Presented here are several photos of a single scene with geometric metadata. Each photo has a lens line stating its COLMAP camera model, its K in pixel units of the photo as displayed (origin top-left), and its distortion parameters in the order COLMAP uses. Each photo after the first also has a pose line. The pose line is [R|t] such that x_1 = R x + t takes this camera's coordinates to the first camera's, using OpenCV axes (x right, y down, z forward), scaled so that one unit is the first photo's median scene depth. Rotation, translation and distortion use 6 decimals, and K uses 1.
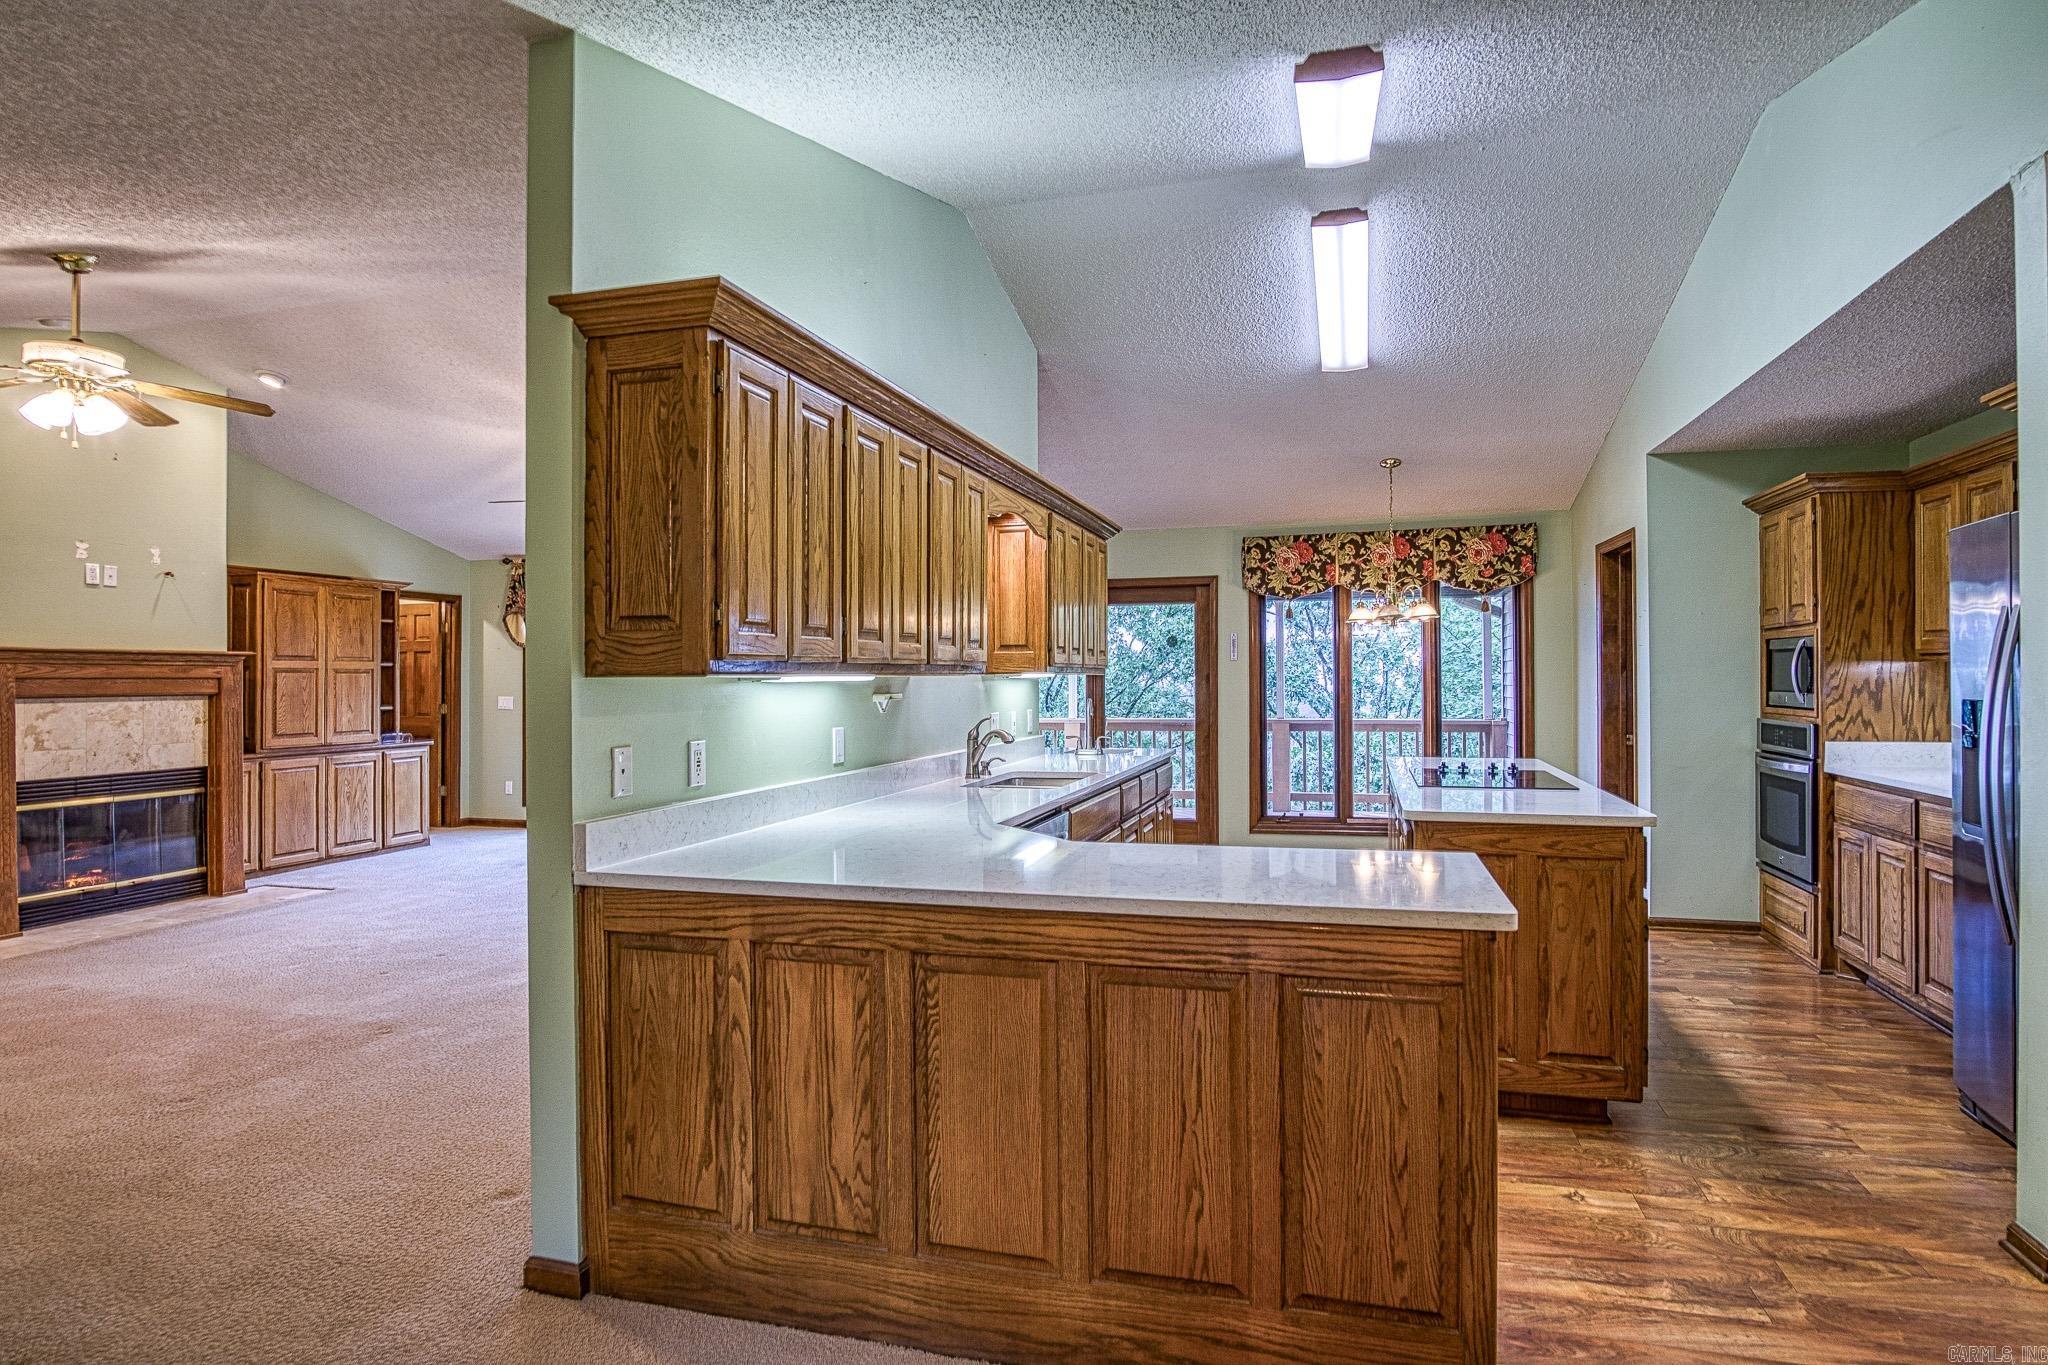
lens RADIAL K [[1102.7, 0, 1022.8], [0, 1102.7, 668.3], [0, 0, 1]] dist [-0.025504, 0.001747]
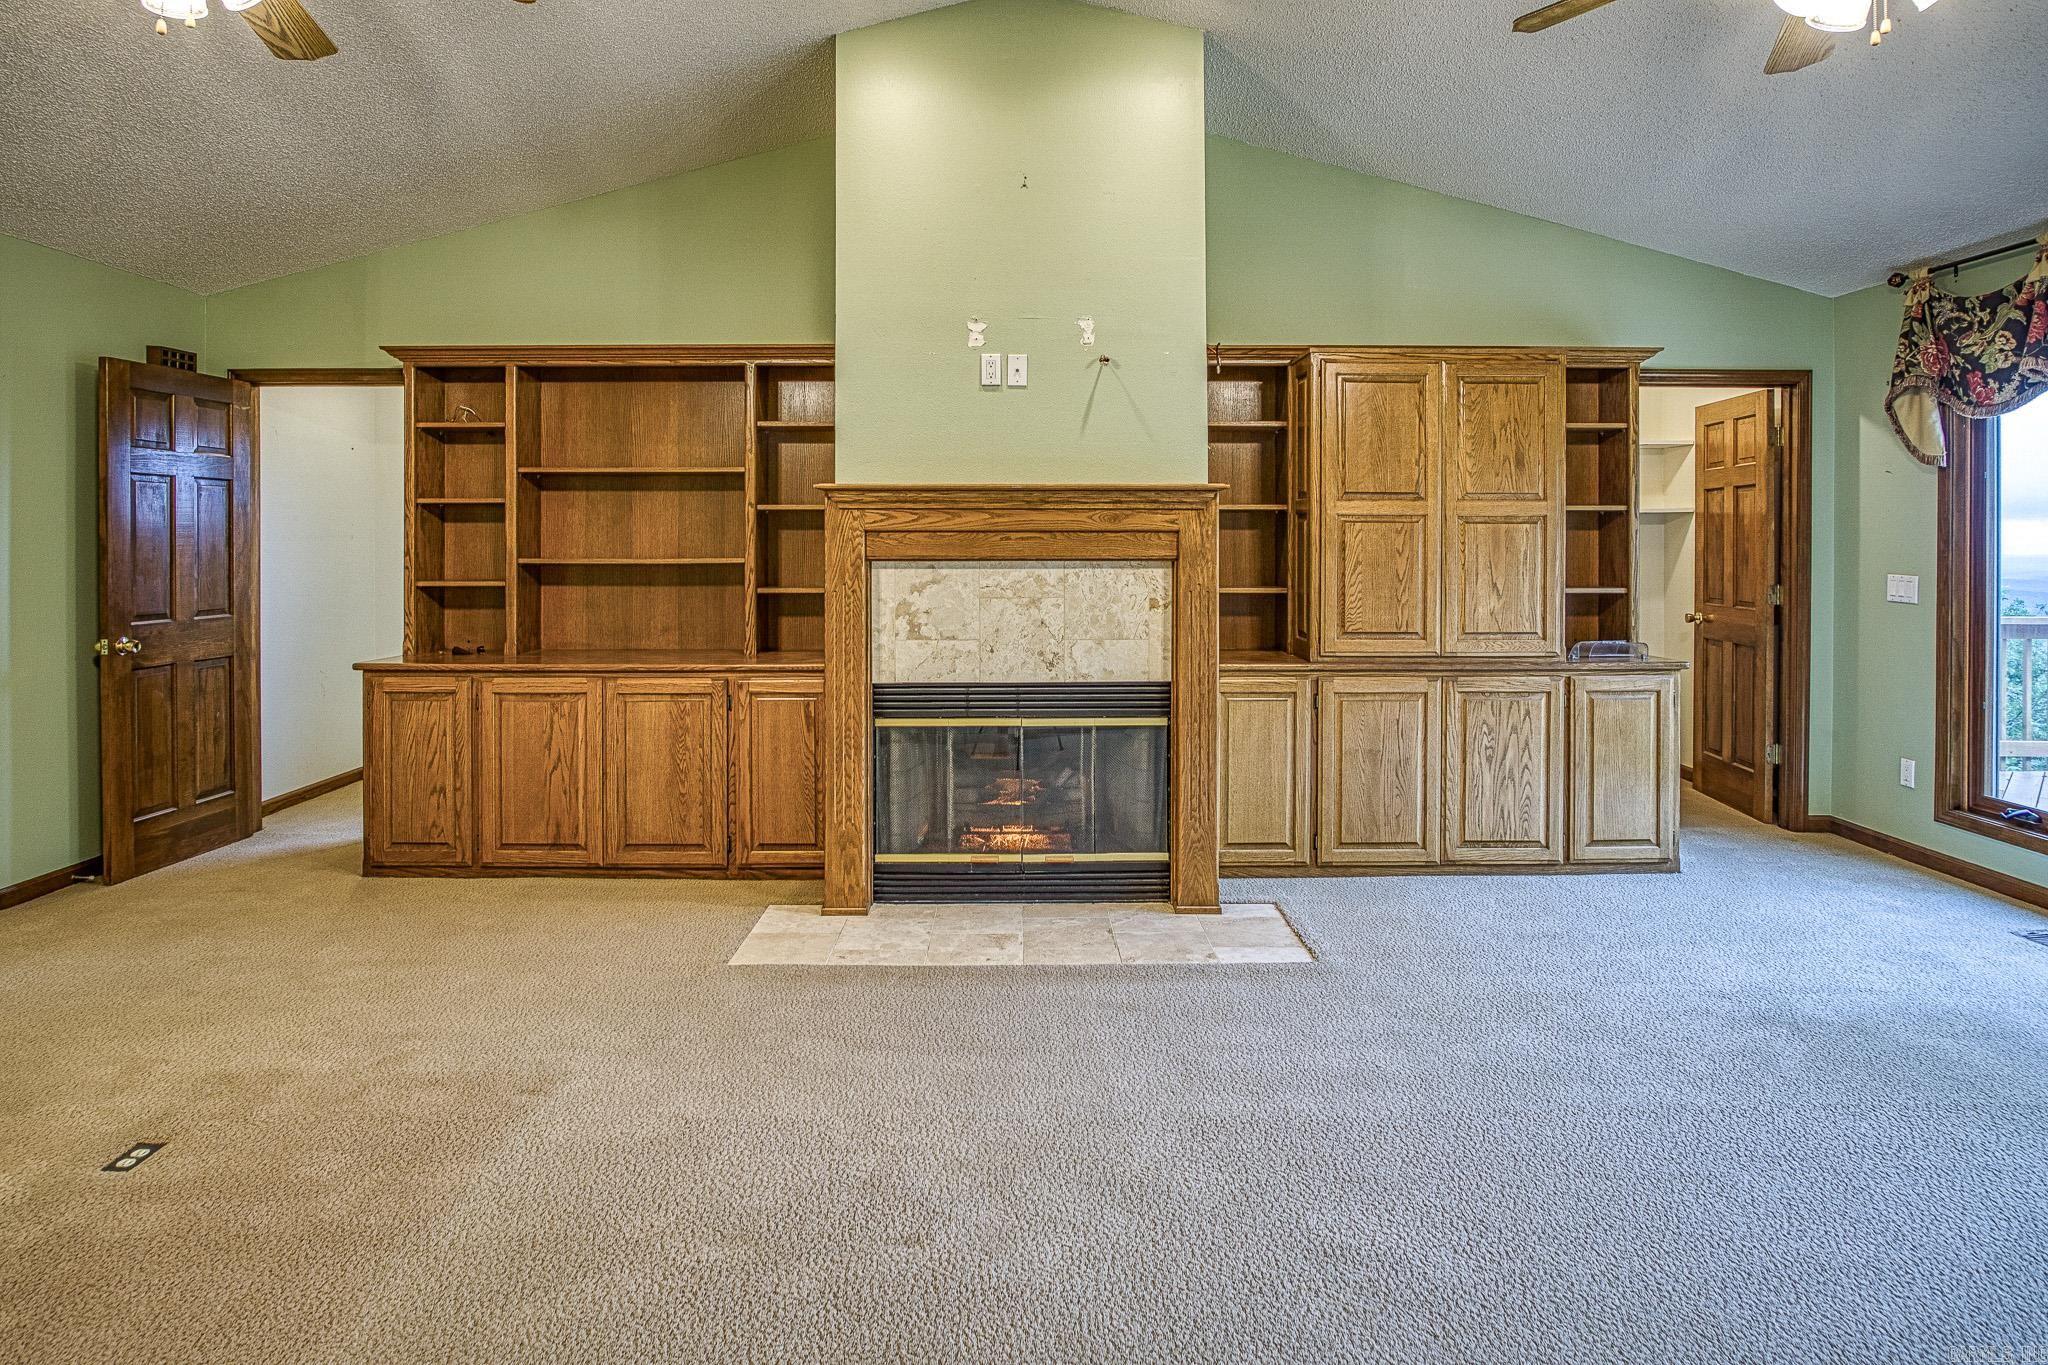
lens RADIAL K [[1102.3, 0, 1025.0], [0, 1102.3, 540.7], [0, 0, 1]] dist [0.024152, -0.000259]
pose [[0.305386, 0.001907, -0.952227, -0.207419], [0.006116, 0.999973, 0.003964, 0.011010], [0.952209, -0.007034, 0.305366, 0.744209]]
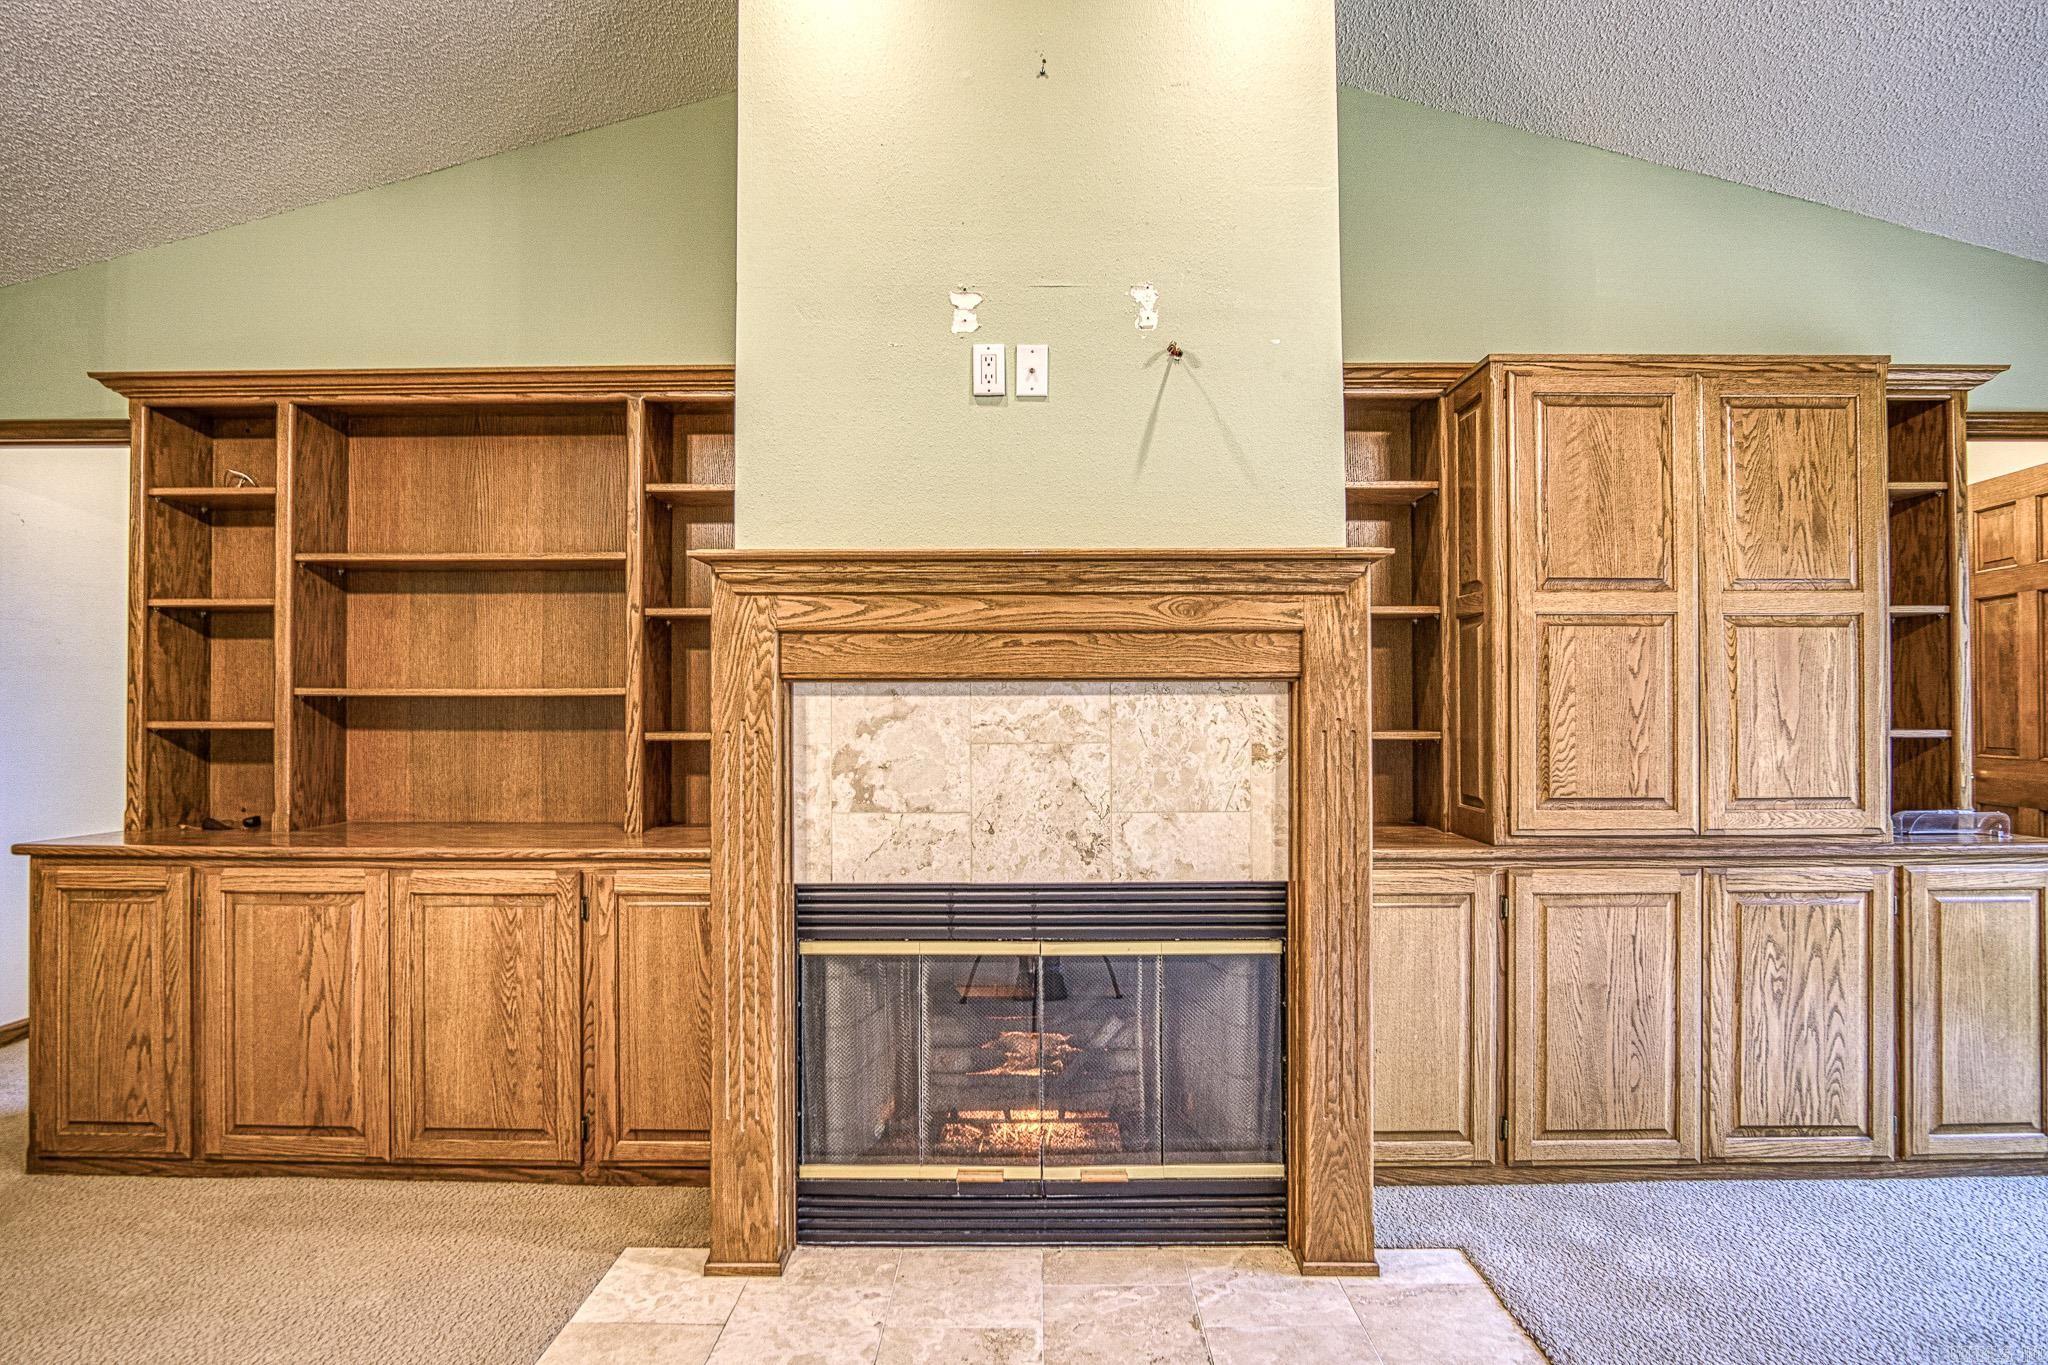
lens RADIAL K [[1107.7, 0, 1014.8], [0, 1107.7, 688.1], [0, 0, 1]] dist [-0.022061, 0.002080]
pose [[0.279618, -0.010474, -0.960054, -0.429010], [0.008624, 0.999928, -0.008397, 0.029147], [0.960072, -0.005932, 0.279689, 0.814910]]
